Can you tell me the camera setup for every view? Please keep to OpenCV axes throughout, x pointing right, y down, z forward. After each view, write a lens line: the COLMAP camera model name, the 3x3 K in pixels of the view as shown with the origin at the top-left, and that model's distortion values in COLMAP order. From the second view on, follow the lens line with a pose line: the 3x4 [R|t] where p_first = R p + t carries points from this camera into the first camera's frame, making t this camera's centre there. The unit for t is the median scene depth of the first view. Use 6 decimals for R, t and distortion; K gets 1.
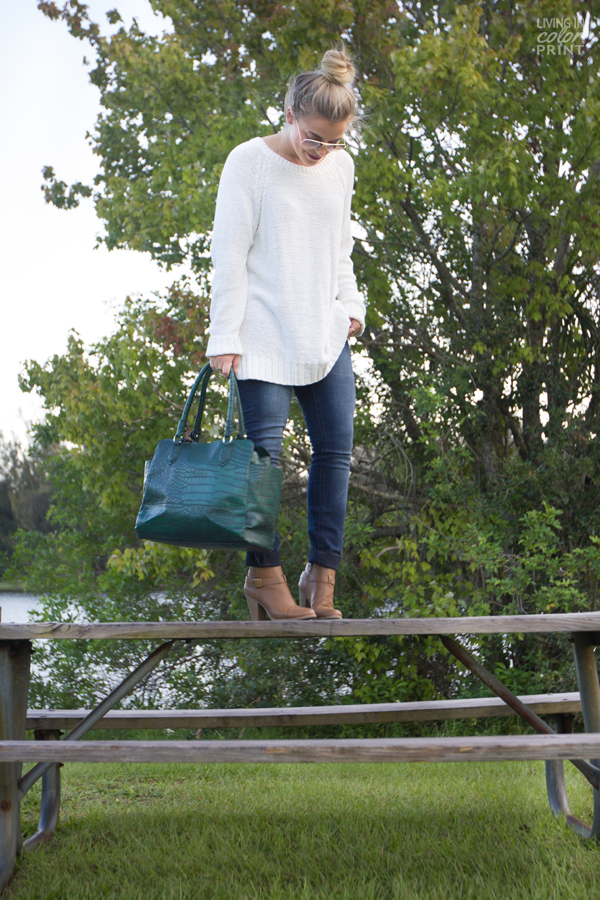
lens RADIAL K [[894.2, 0, 303.6], [0, 894.2, 451.3], [0, 0, 1]] dist [0.040336, 0.000000]
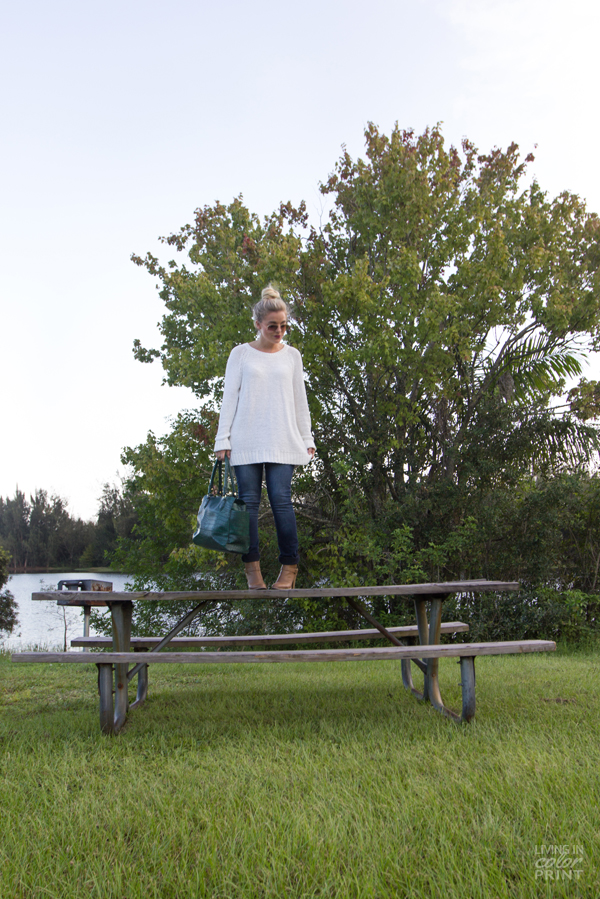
lens RADIAL K [[663.0, 0, 296.1], [0, 663.0, 448.6], [0, 0, 1]] dist [-0.001651, -0.000740]
pose [[0.999936, -0.005474, 0.009898, 0.029043], [0.005608, 0.999892, -0.013605, -0.080349], [-0.009823, 0.013660, 0.999858, -0.366427]]
